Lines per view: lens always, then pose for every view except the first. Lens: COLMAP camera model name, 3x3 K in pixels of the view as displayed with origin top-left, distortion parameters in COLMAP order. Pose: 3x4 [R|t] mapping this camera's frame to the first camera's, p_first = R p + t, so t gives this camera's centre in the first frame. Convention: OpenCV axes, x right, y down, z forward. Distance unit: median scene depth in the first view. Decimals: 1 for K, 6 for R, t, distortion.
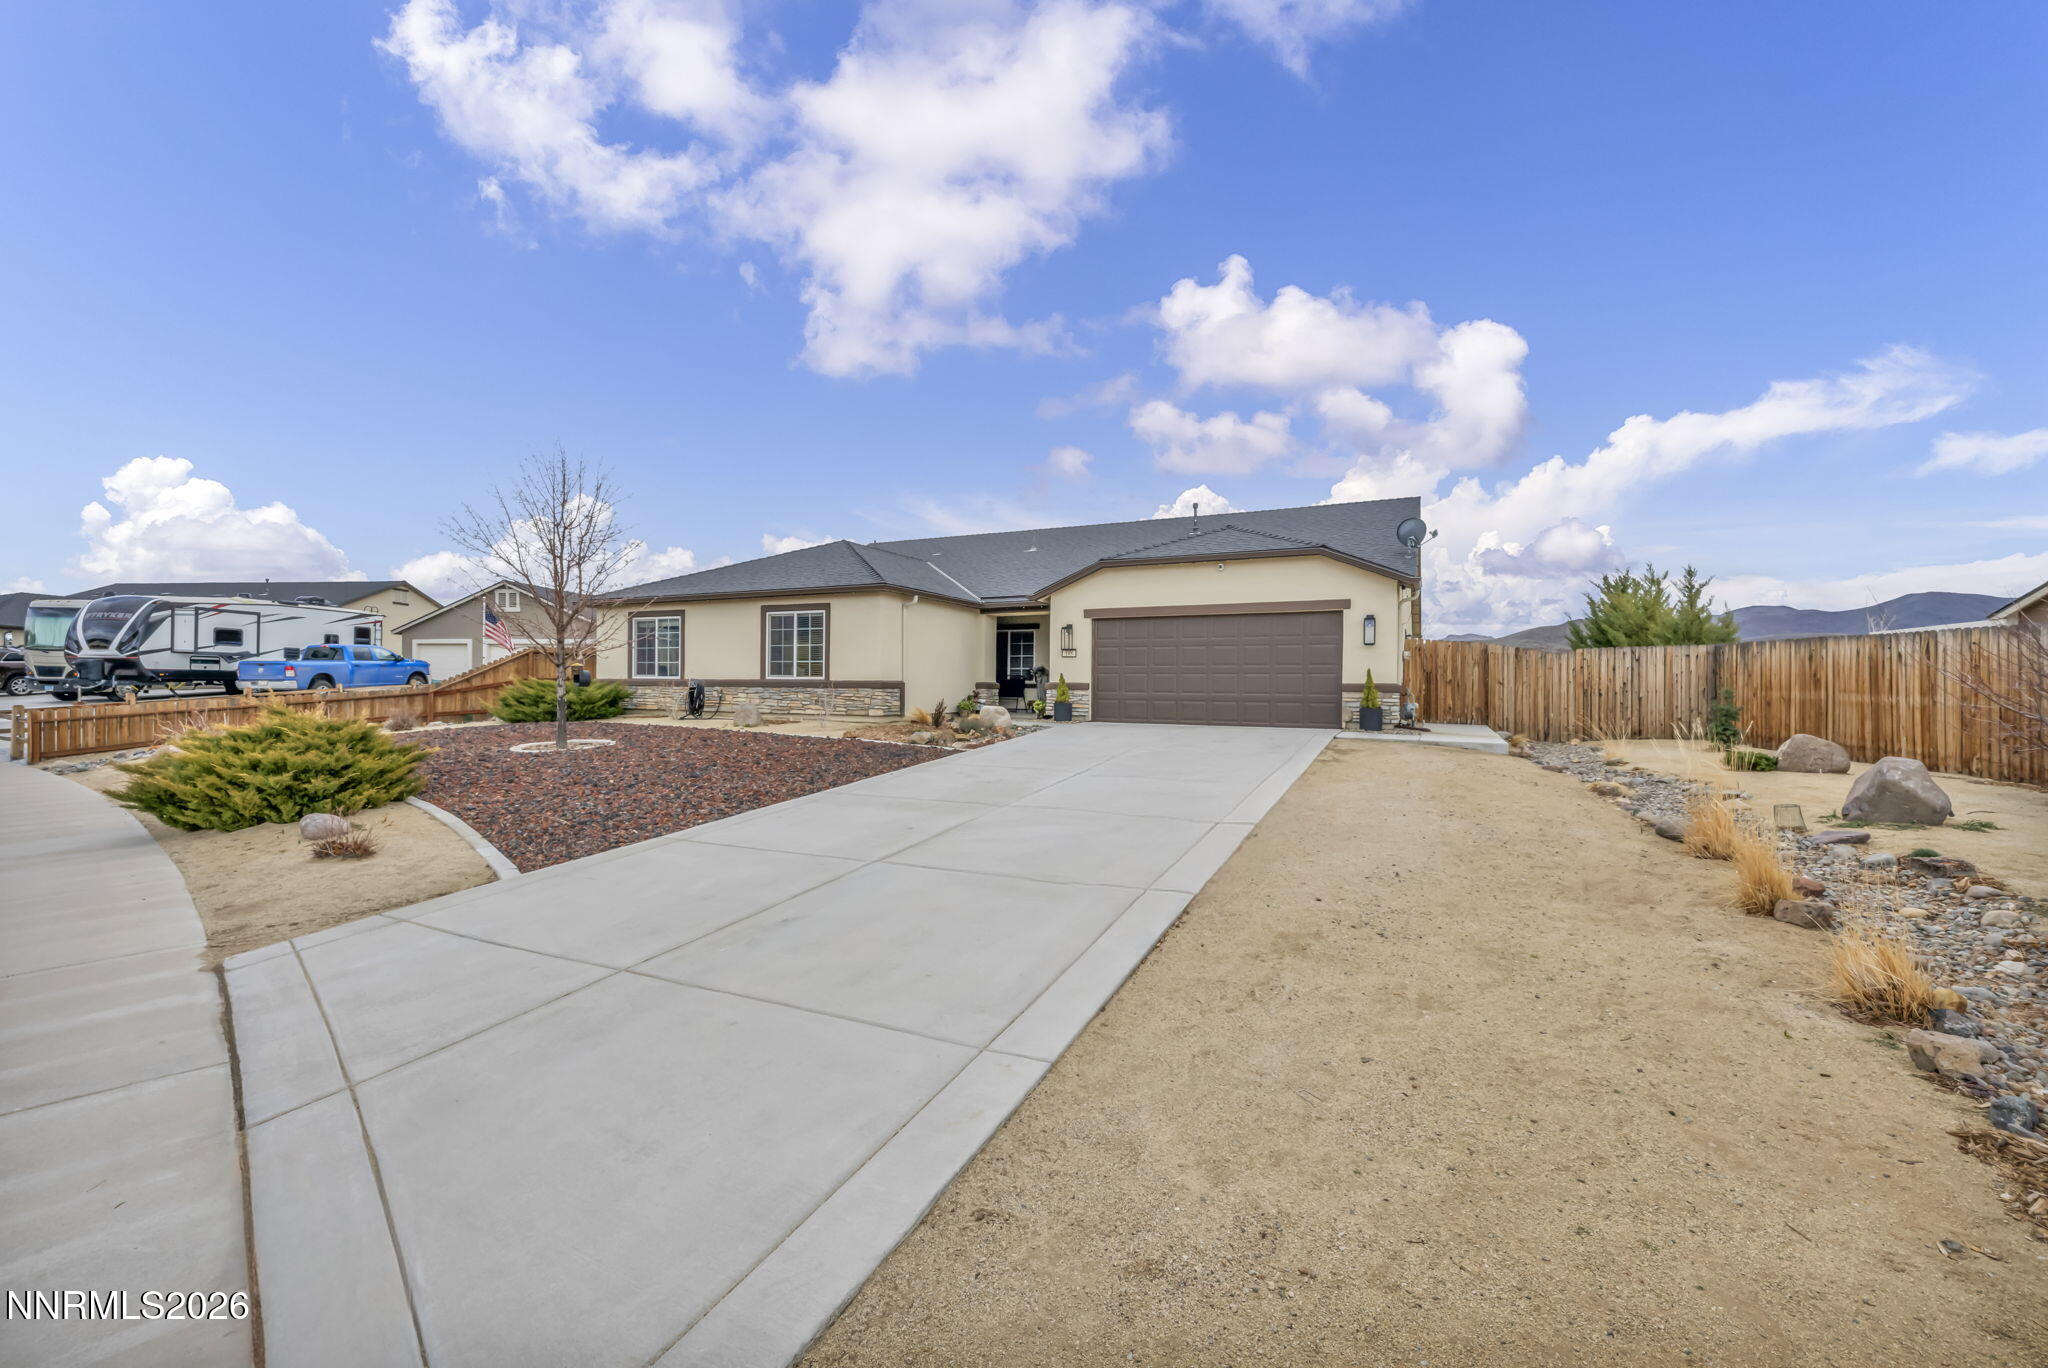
lens RADIAL K [[804.3, 0, 1027.7], [0, 804.3, 687.3], [0, 0, 1]] dist [-0.010389, 0.000437]
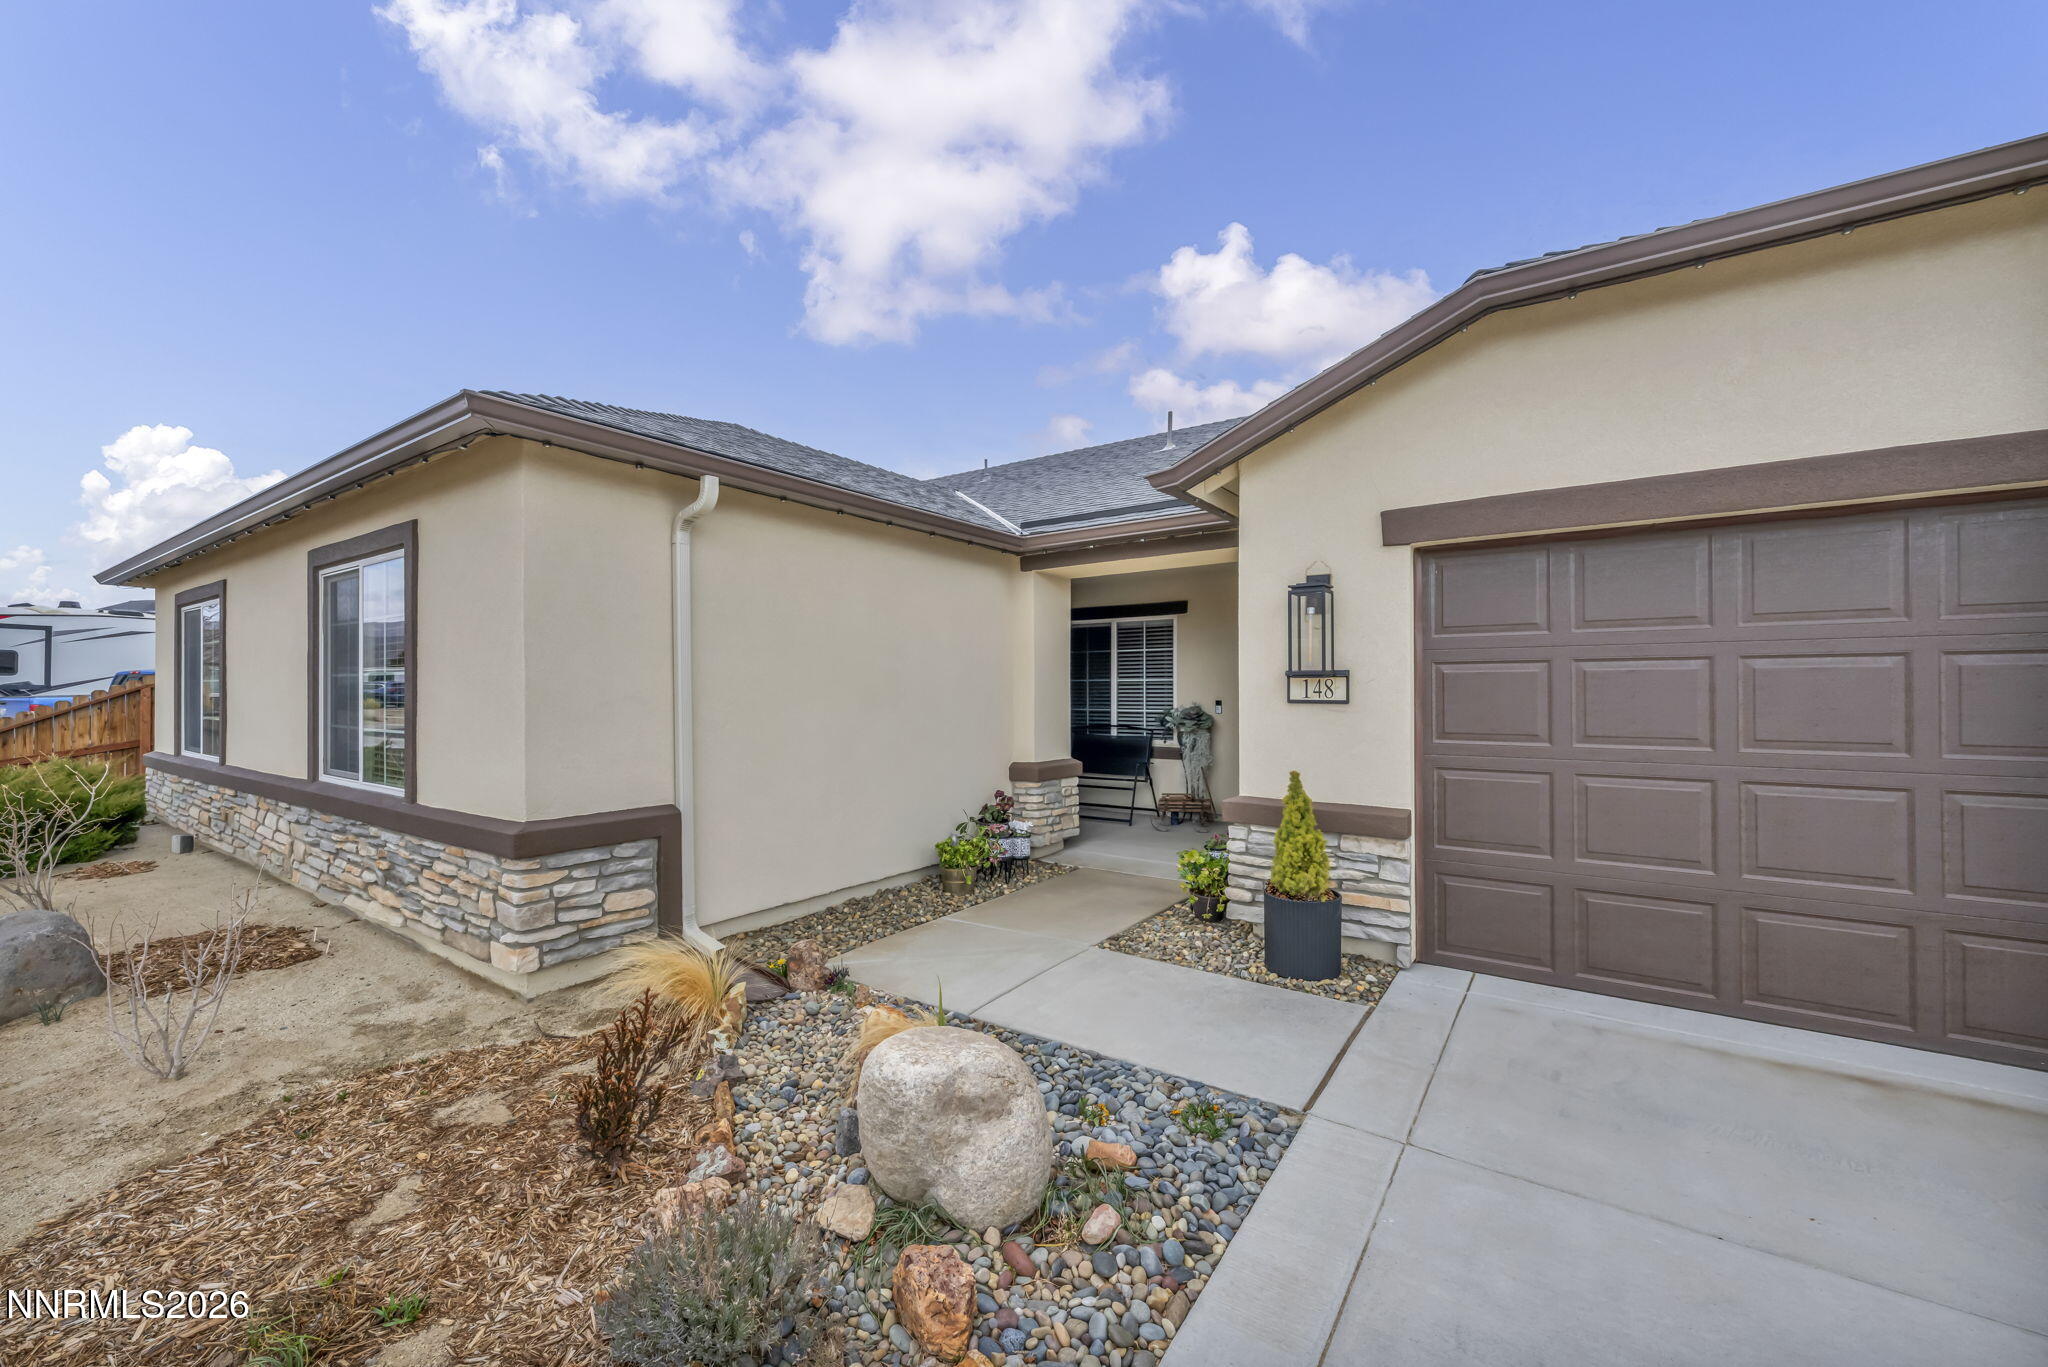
lens RADIAL K [[859.1, 0, 1019.1], [0, 859.1, 688.0], [0, 0, 1]] dist [-0.001171, -0.000108]
pose [[0.986392, -0.012970, -0.163898, 0.001959], [0.011441, 0.999882, -0.010269, -0.039274], [0.164011, 0.008254, 0.986424, 0.689605]]
